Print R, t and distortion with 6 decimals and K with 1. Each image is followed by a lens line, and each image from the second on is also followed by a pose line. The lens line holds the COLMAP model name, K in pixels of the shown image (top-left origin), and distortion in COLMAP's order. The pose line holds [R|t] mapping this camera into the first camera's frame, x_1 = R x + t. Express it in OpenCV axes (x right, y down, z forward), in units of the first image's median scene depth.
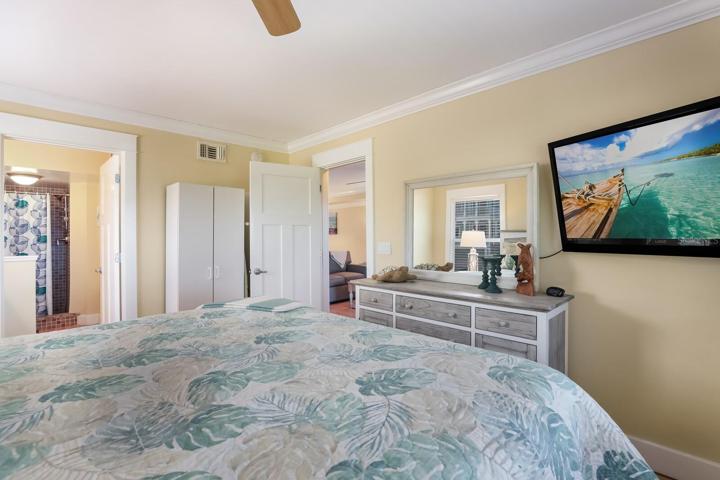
lens RADIAL K [[327.3, 0, 362.4], [0, 327.3, 237.3], [0, 0, 1]] dist [-0.016701, 0.002405]
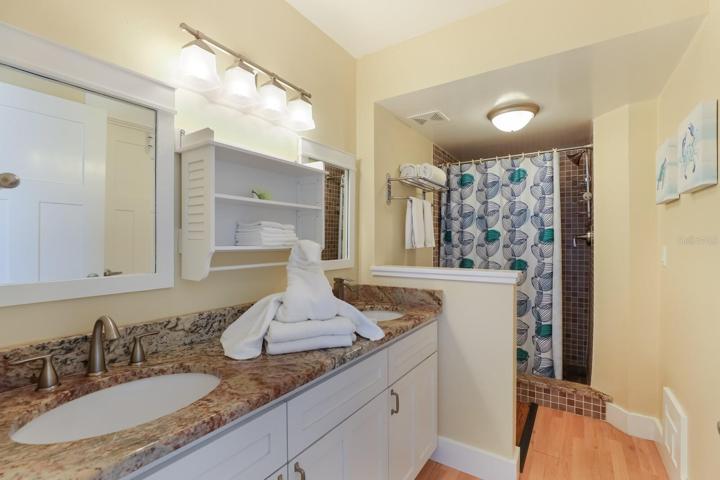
lens RADIAL K [[327.3, 0, 362.0], [0, 327.3, 236.9], [0, 0, 1]] dist [-0.016701, 0.002405]
pose [[0.203663, -0.000249, -0.979041, -0.520379], [-0.003197, 0.999994, -0.000920, 0.009306], [0.979036, 0.003317, 0.203661, 0.585394]]
